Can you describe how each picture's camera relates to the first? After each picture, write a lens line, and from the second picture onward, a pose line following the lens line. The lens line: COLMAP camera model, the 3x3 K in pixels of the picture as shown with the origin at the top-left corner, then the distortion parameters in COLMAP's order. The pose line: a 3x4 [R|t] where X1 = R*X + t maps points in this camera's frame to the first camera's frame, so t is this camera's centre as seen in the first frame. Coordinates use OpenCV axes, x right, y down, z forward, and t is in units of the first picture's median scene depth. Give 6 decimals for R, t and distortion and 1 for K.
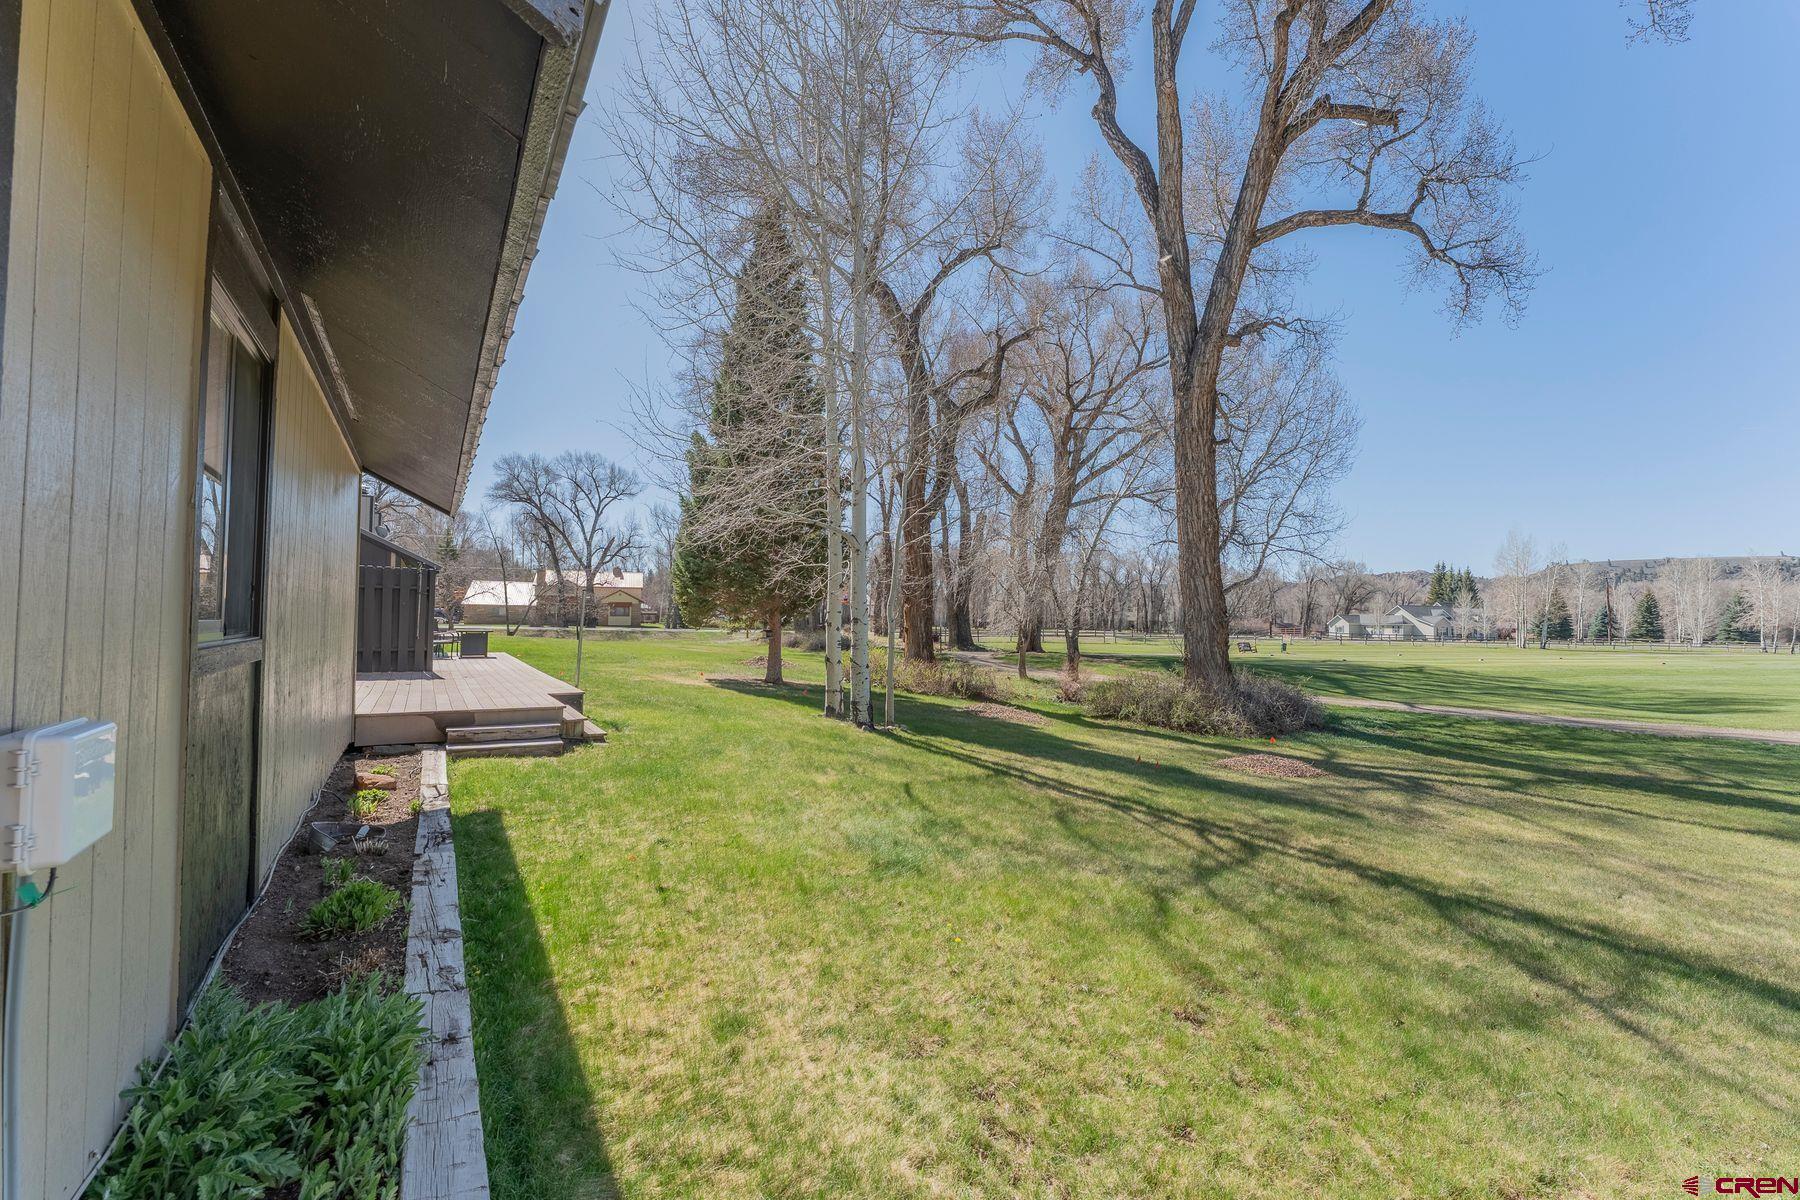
lens RADIAL K [[737.2, 0, 900.0], [0, 737.2, 600.0], [0, 0, 1]] dist [0.000571, -0.000442]
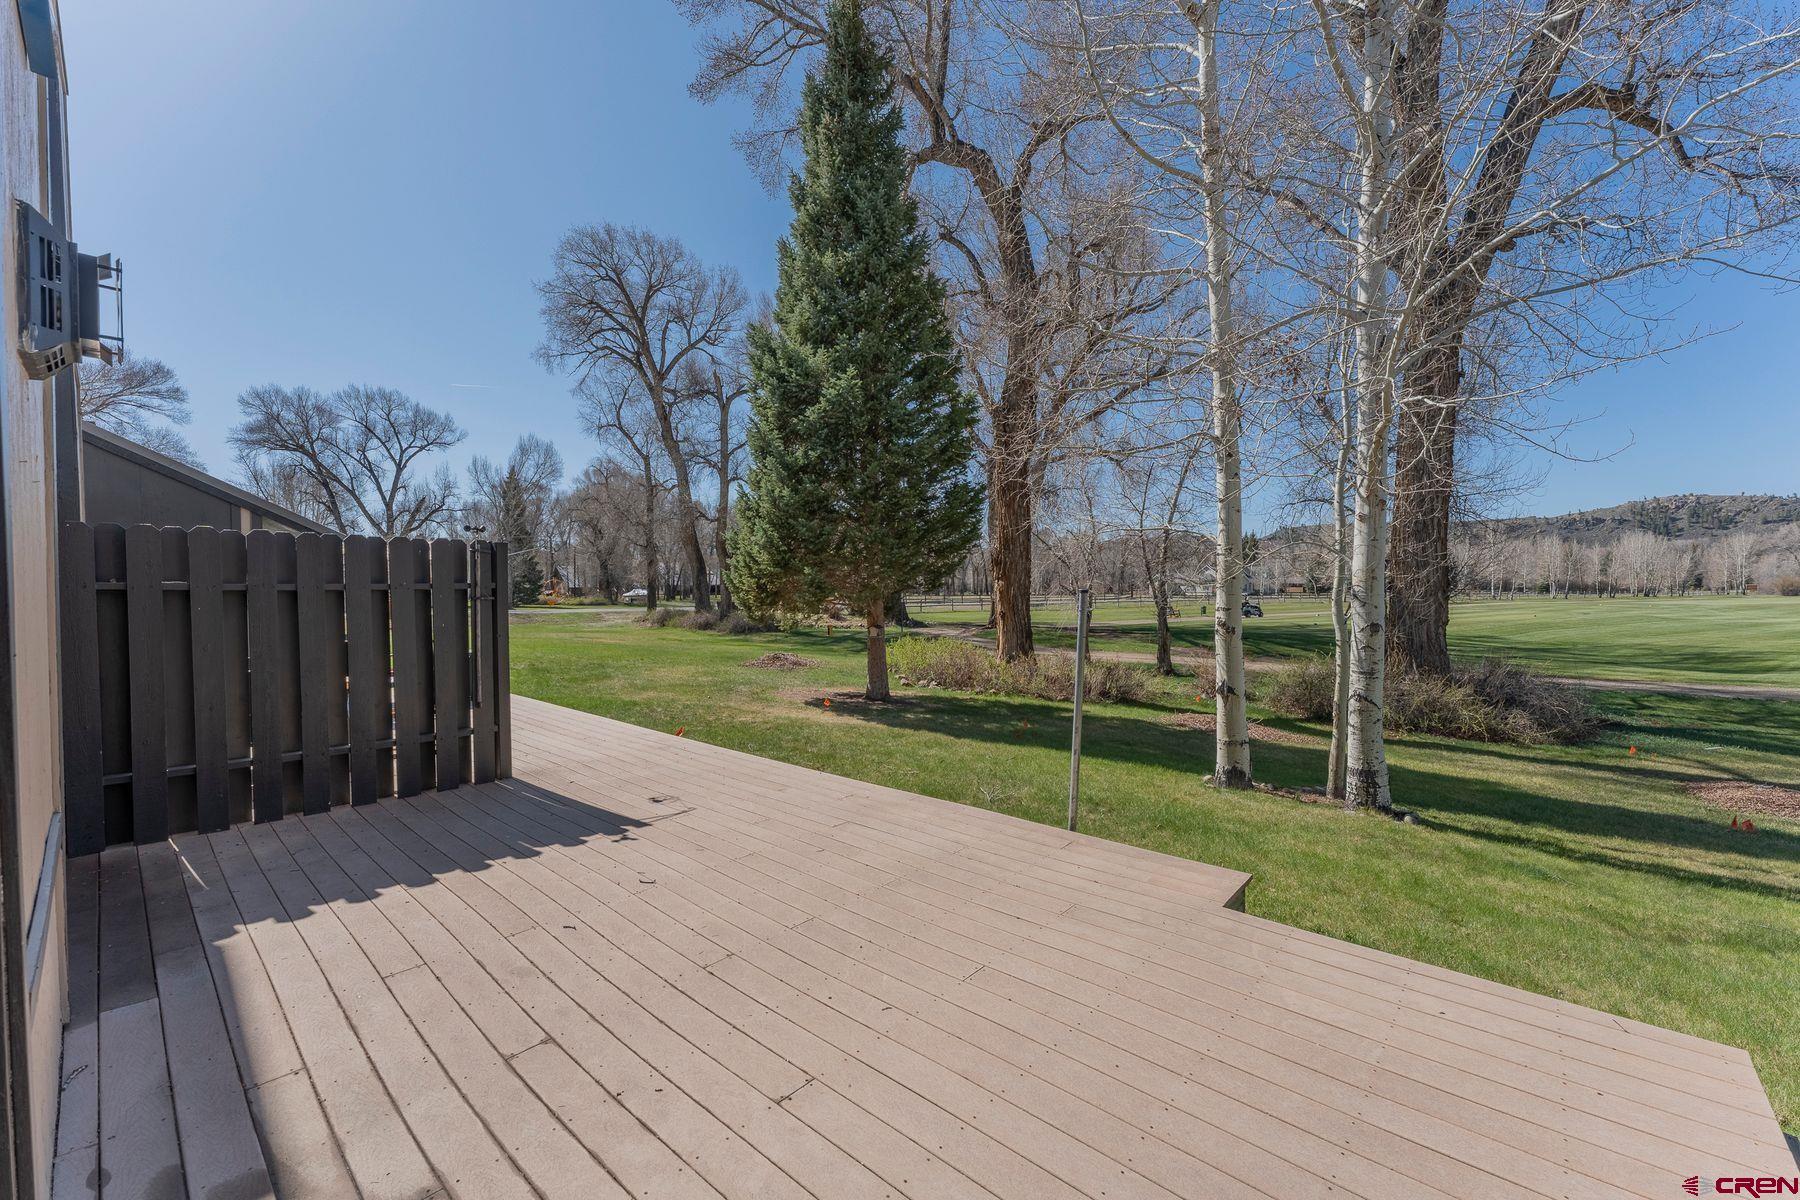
lens RADIAL K [[732.8, 0, 900.0], [0, 732.8, 600.0], [0, 0, 1]] dist [-0.001950, 0.000123]
pose [[0.966494, -0.028042, 0.255151, -0.095850], [0.016064, 0.998674, 0.048908, -0.004478], [-0.256185, -0.043171, 0.965663, 0.096731]]
